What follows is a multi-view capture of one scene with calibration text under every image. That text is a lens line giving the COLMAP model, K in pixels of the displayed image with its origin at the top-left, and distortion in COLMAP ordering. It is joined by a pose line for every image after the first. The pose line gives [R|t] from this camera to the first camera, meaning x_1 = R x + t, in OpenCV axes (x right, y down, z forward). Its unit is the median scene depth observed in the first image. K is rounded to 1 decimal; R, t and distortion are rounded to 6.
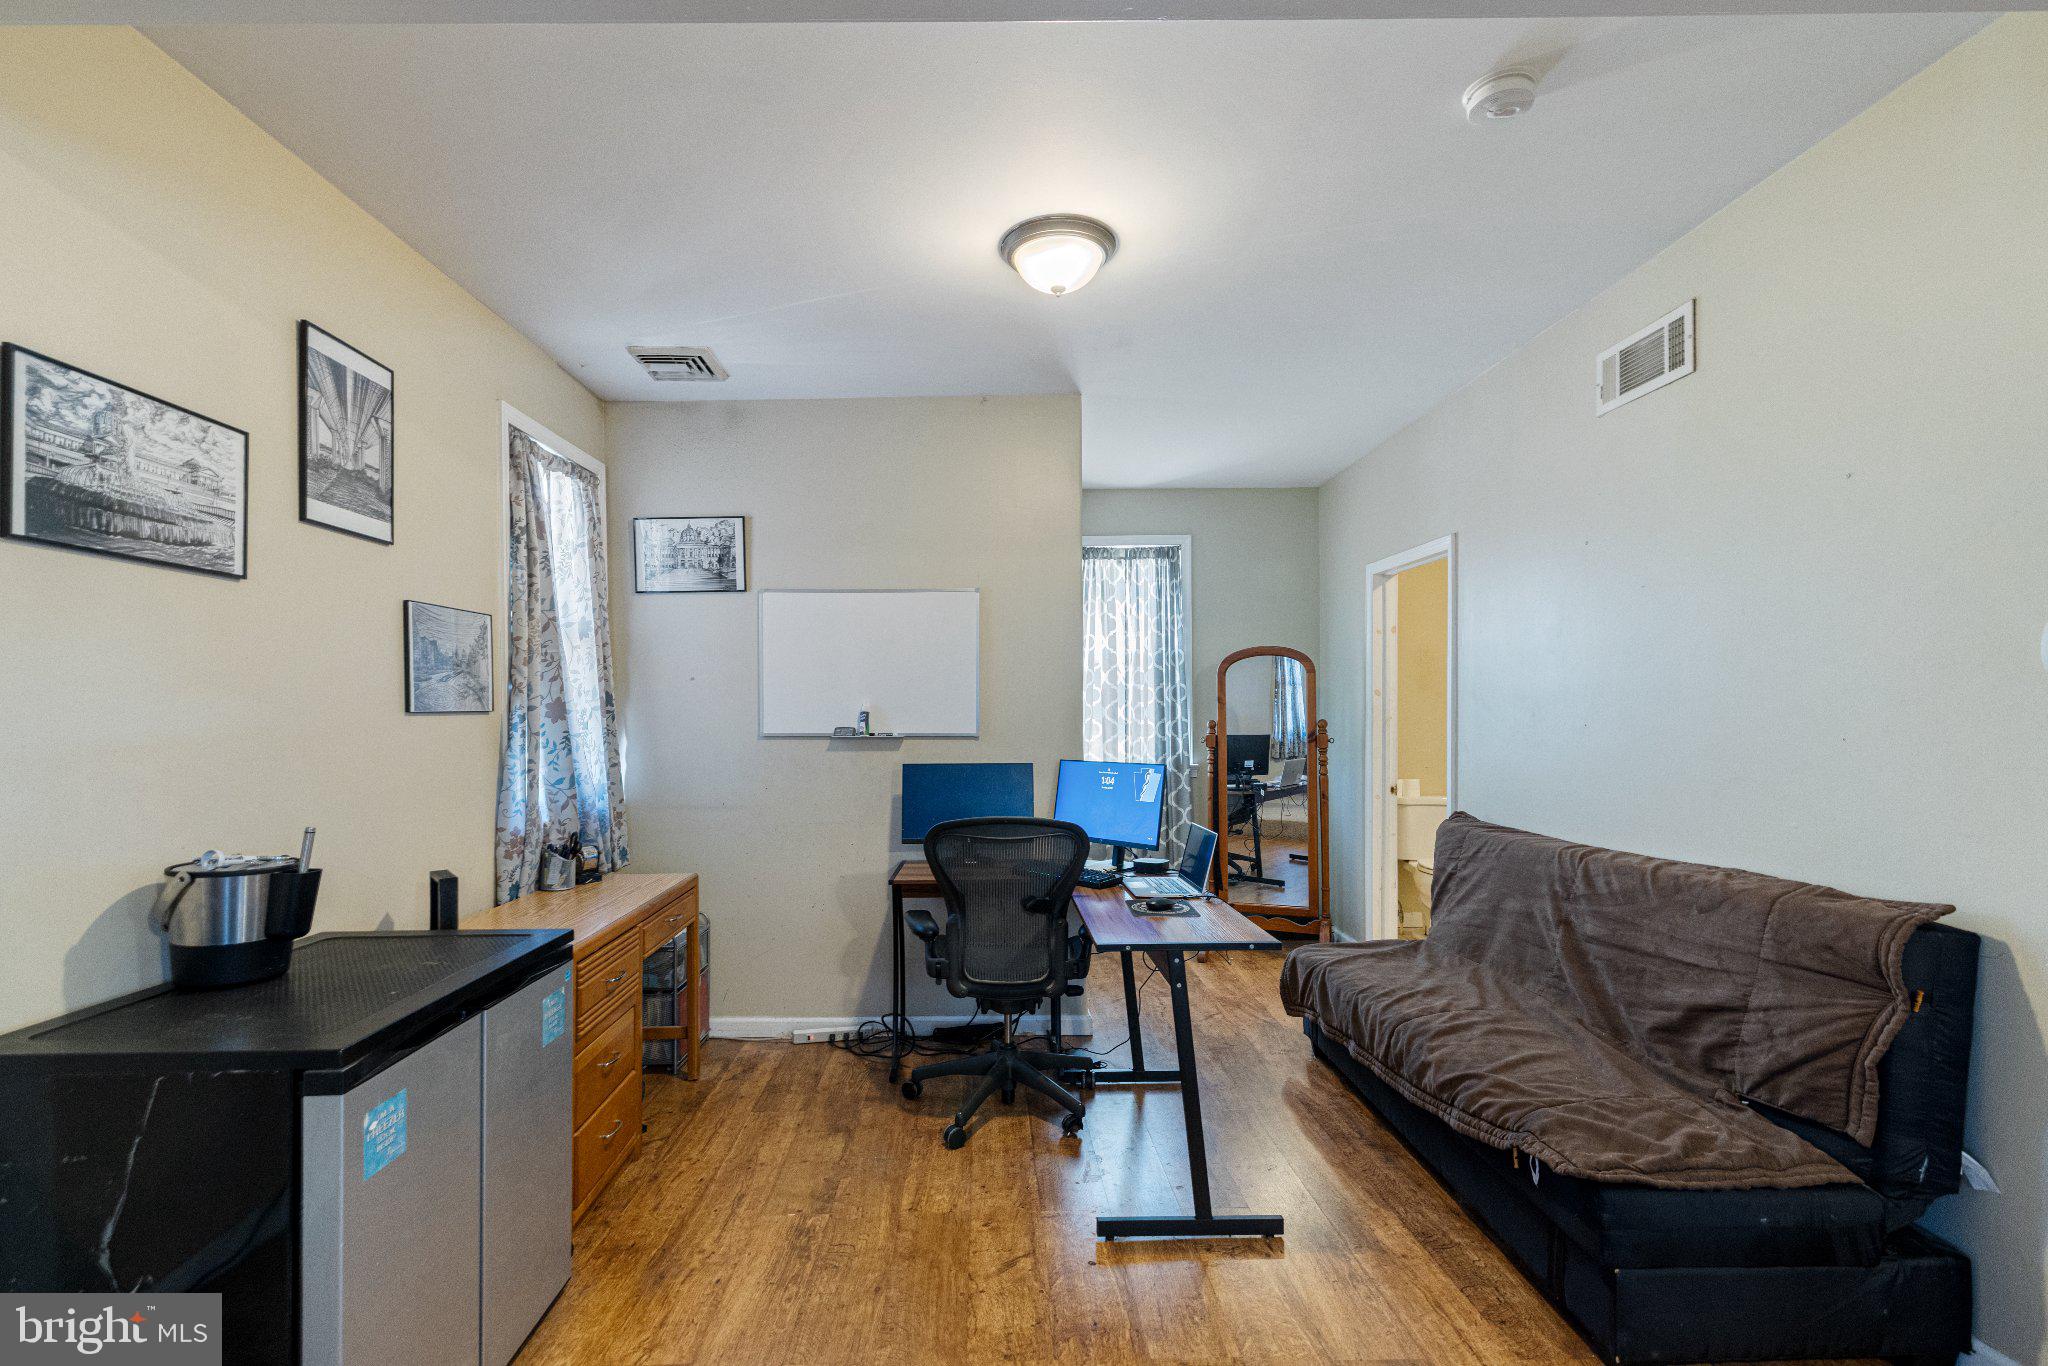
lens RADIAL K [[872.3, 0, 1011.4], [0, 872.3, 703.2], [0, 0, 1]] dist [-0.001049, -0.000130]
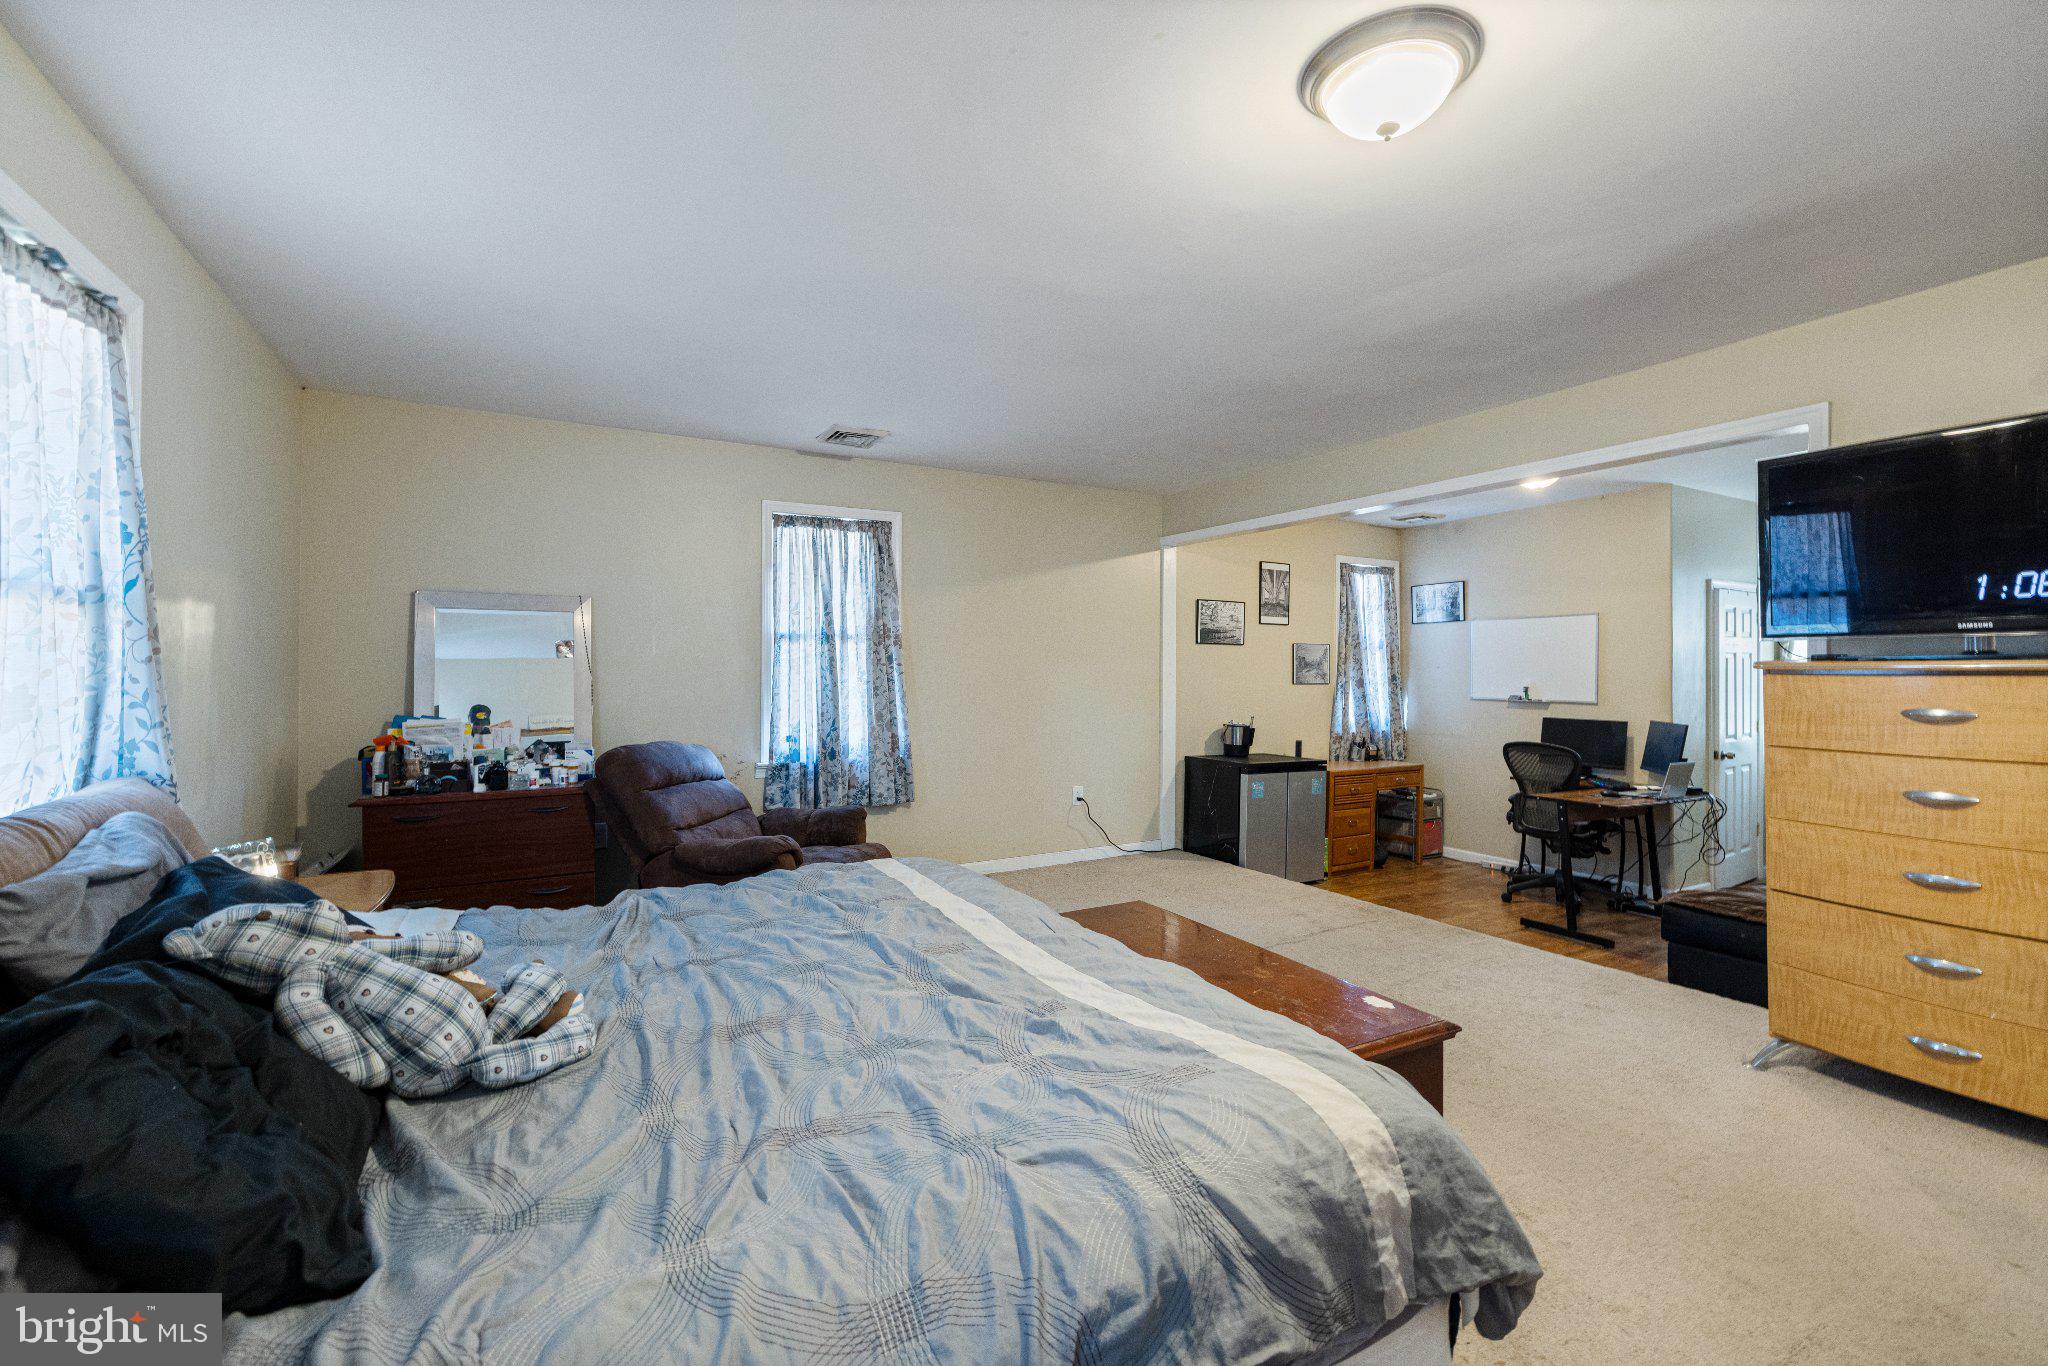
lens RADIAL K [[872.3, 0, 1011.4], [0, 872.3, 703.2], [0, 0, 1]] dist [-0.001049, -0.000130]
pose [[0.477947, 0.041859, -0.877391, 1.073445], [-0.003355, 0.998944, 0.045831, -0.042327], [0.878382, -0.018961, 0.477583, -0.911650]]
